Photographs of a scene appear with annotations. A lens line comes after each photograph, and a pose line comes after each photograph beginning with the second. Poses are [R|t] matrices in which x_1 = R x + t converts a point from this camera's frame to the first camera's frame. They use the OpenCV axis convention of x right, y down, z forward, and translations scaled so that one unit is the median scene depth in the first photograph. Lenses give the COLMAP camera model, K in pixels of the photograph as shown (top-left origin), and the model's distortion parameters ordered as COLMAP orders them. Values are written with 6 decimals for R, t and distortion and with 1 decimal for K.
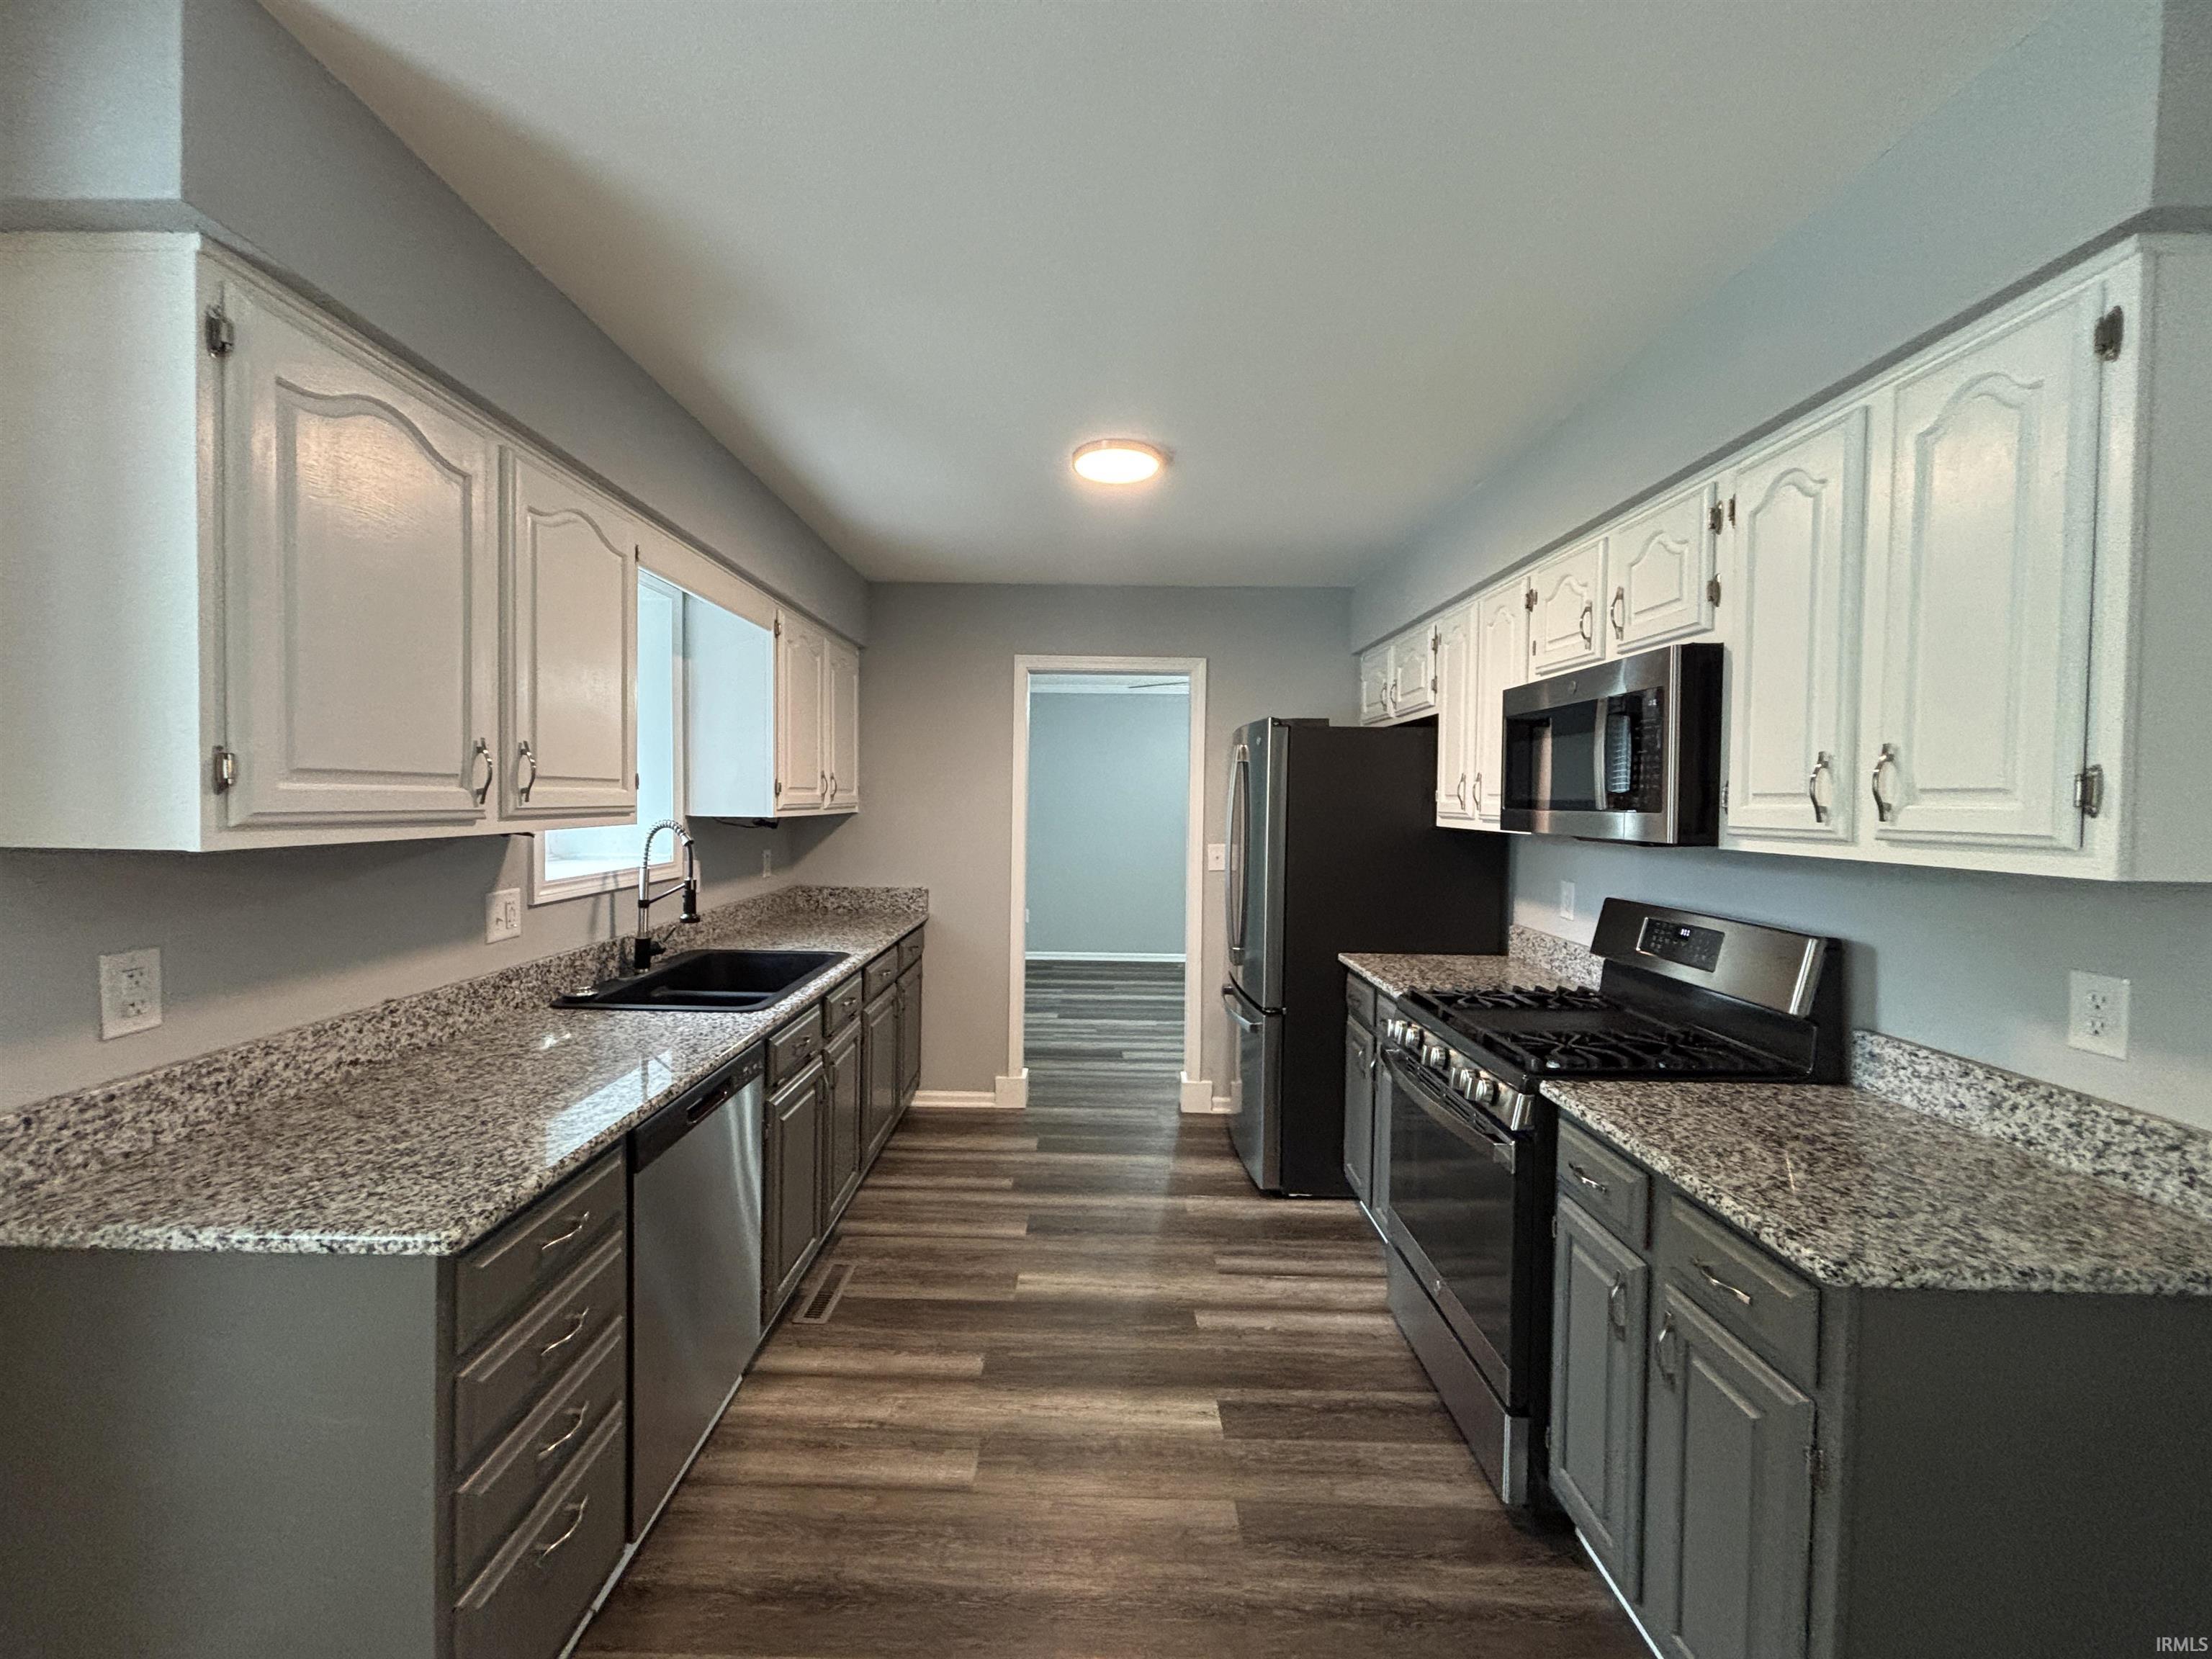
lens RADIAL K [[888.9, 0, 1089.0], [0, 888.9, 822.3], [0, 0, 1]] dist [-0.001600, 0.000707]
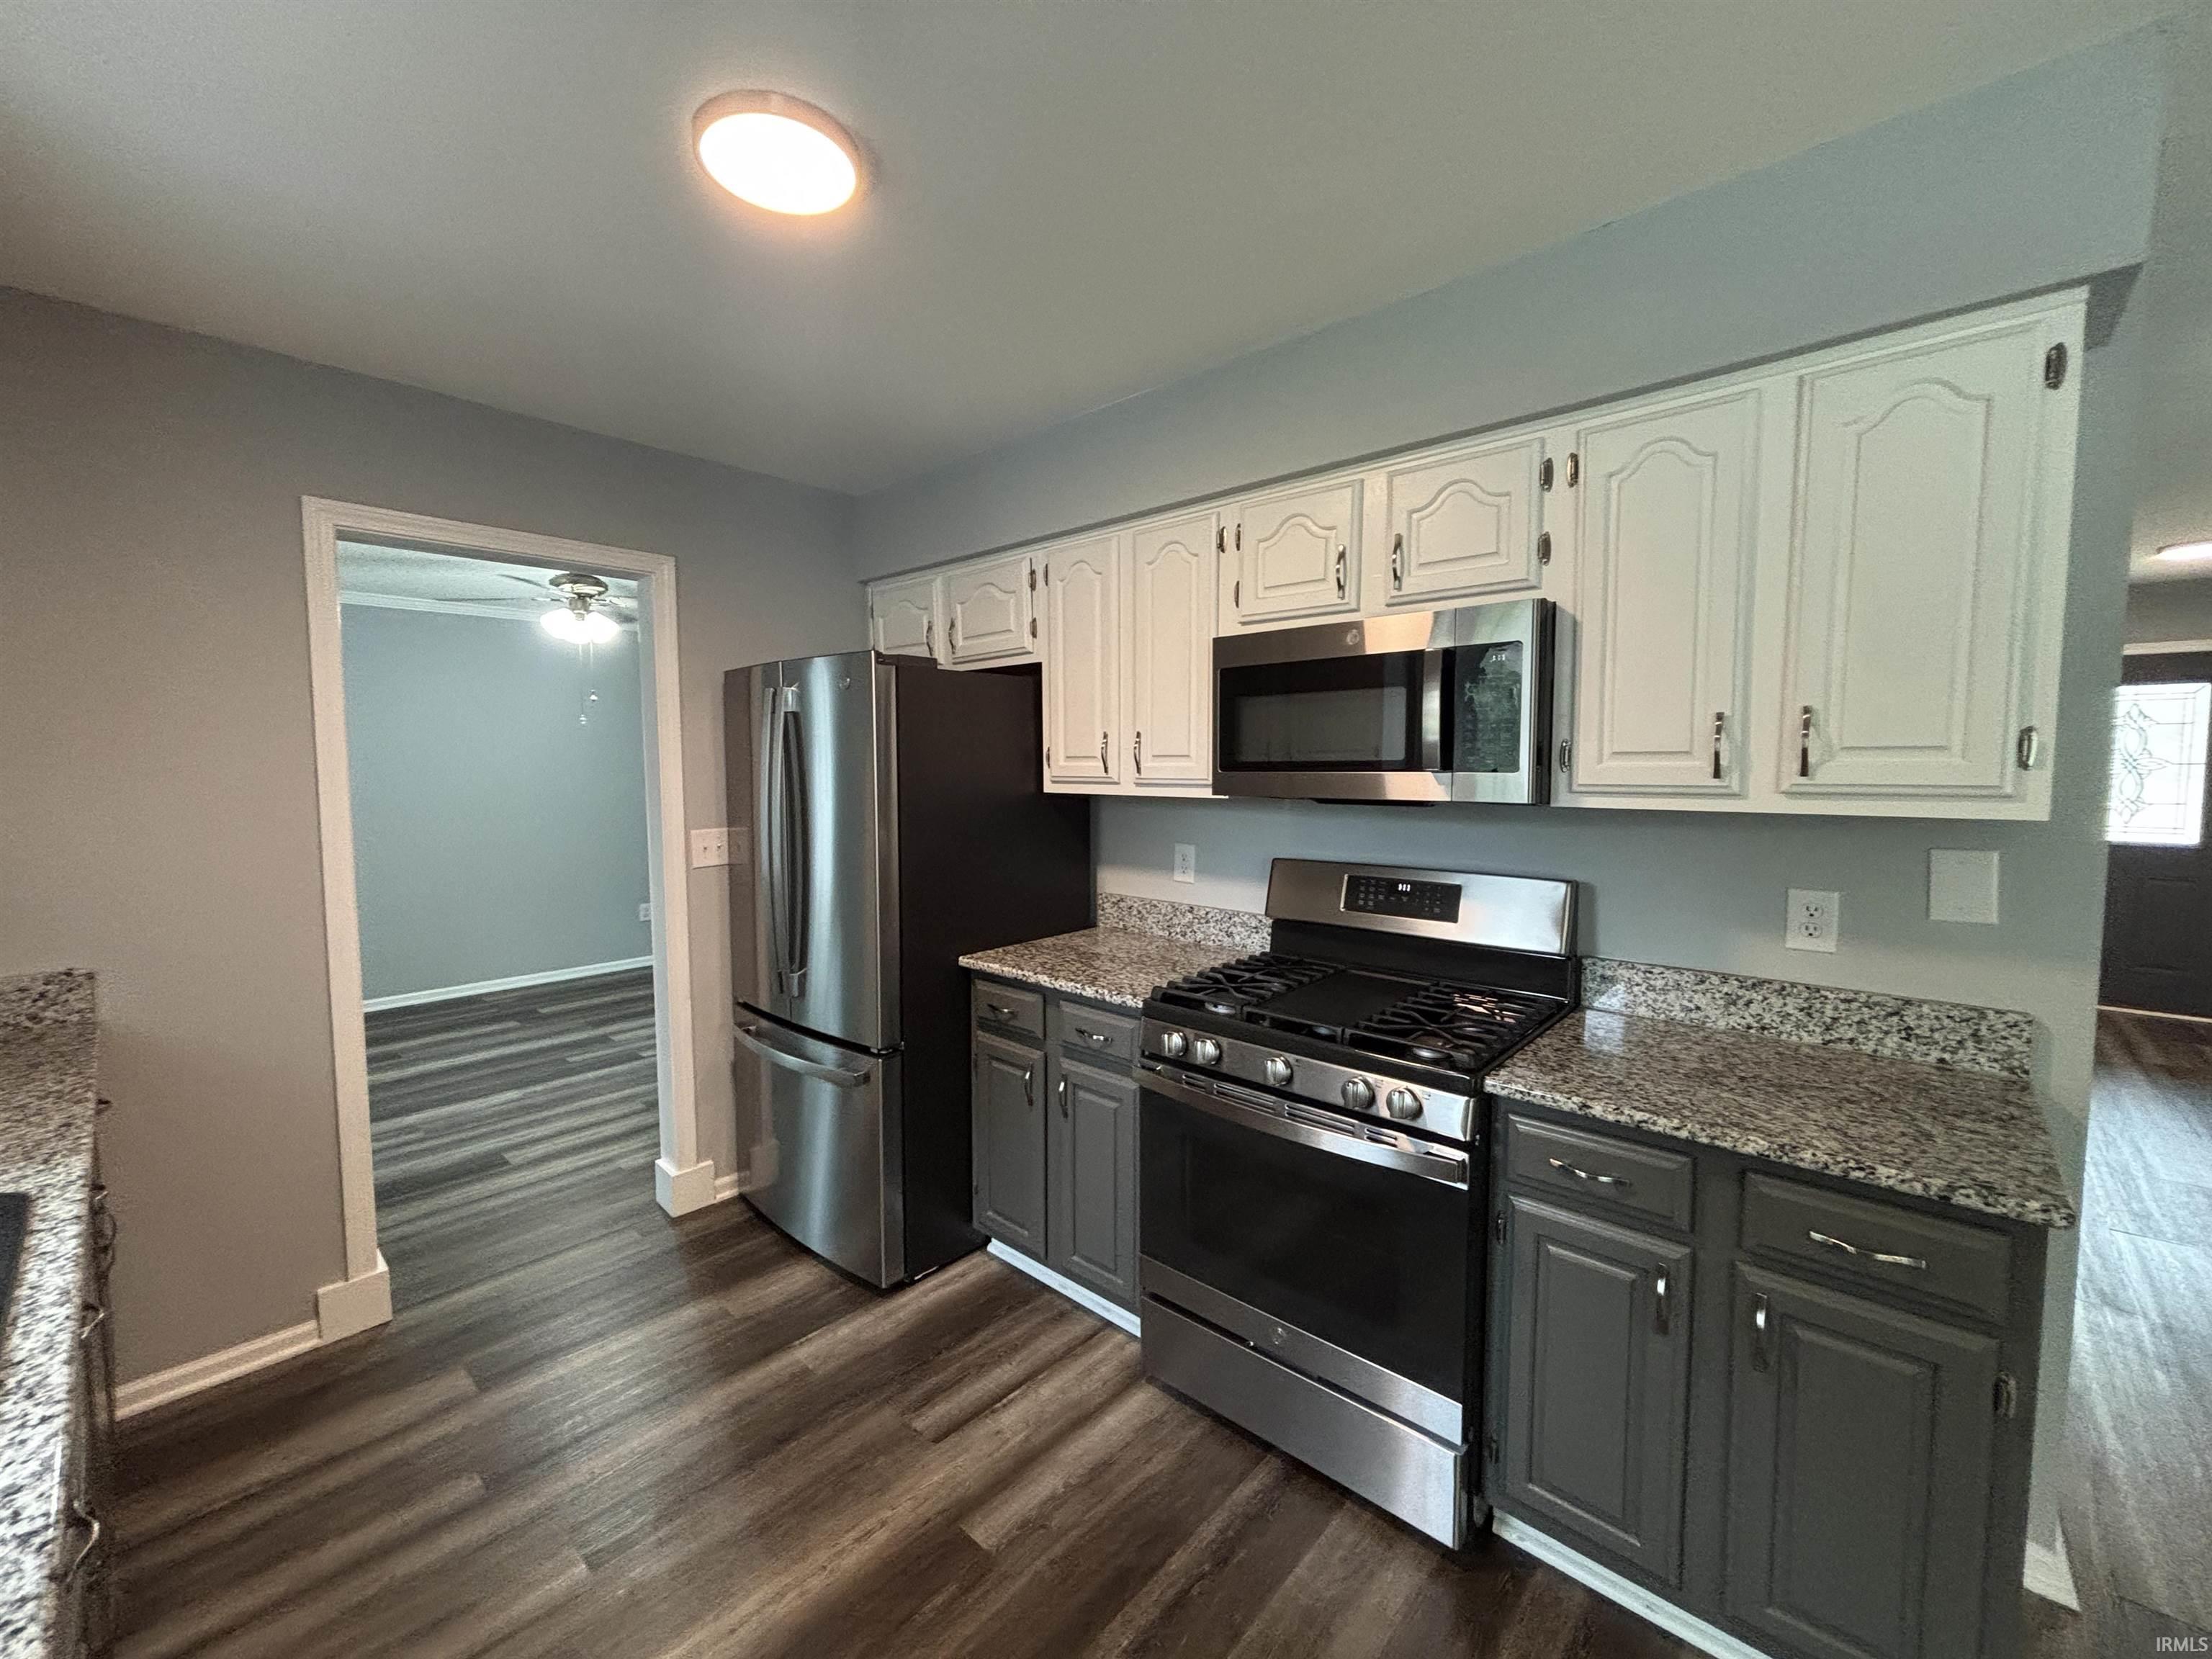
lens RADIAL K [[888.9, 0, 1089.0], [0, 888.9, 822.3], [0, 0, 1]] dist [-0.001600, 0.000707]
pose [[0.672716, -0.066671, 0.736891, -0.414375], [0.033008, 0.997645, 0.060129, -0.031842], [-0.739164, -0.016127, 0.673333, 0.727703]]
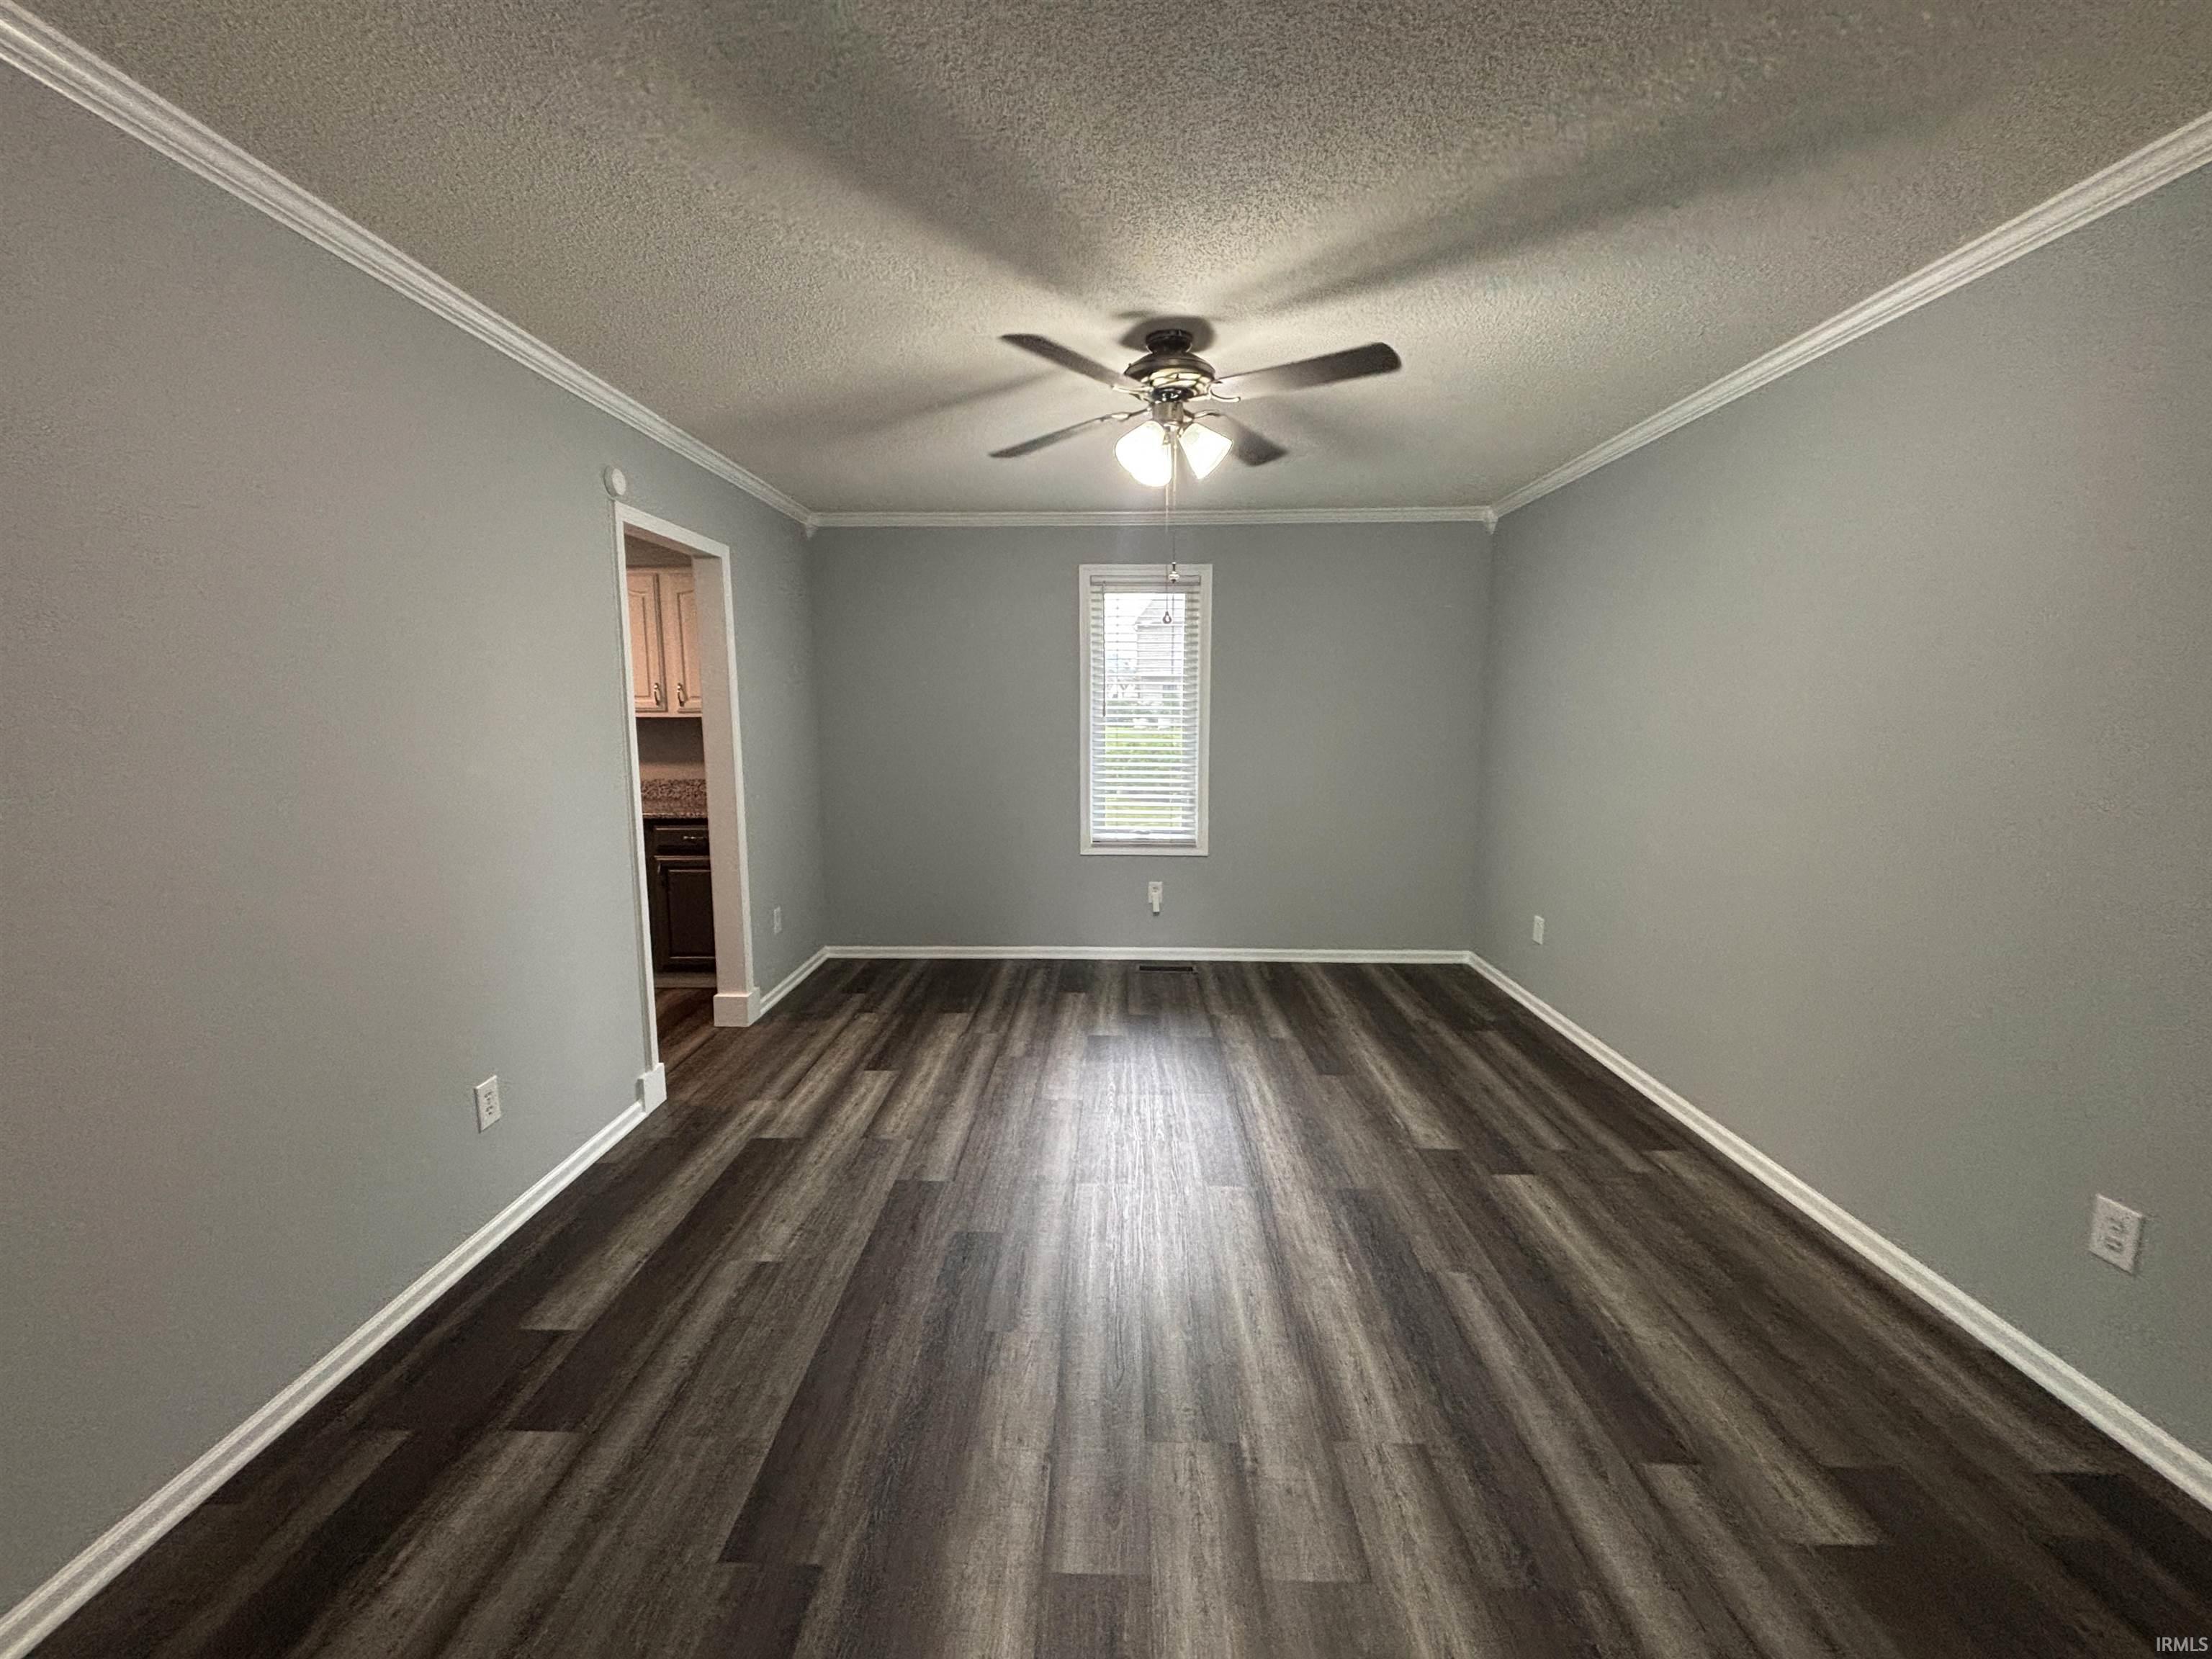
lens RADIAL K [[888.9, 0, 1089.0], [0, 888.9, 822.3], [0, 0, 1]] dist [-0.001600, 0.000707]
pose [[-0.021198, 0.114375, -0.993212, 2.118114], [-0.020634, 0.993173, 0.114810, -0.046249], [0.999562, 0.022928, -0.018693, 3.504969]]
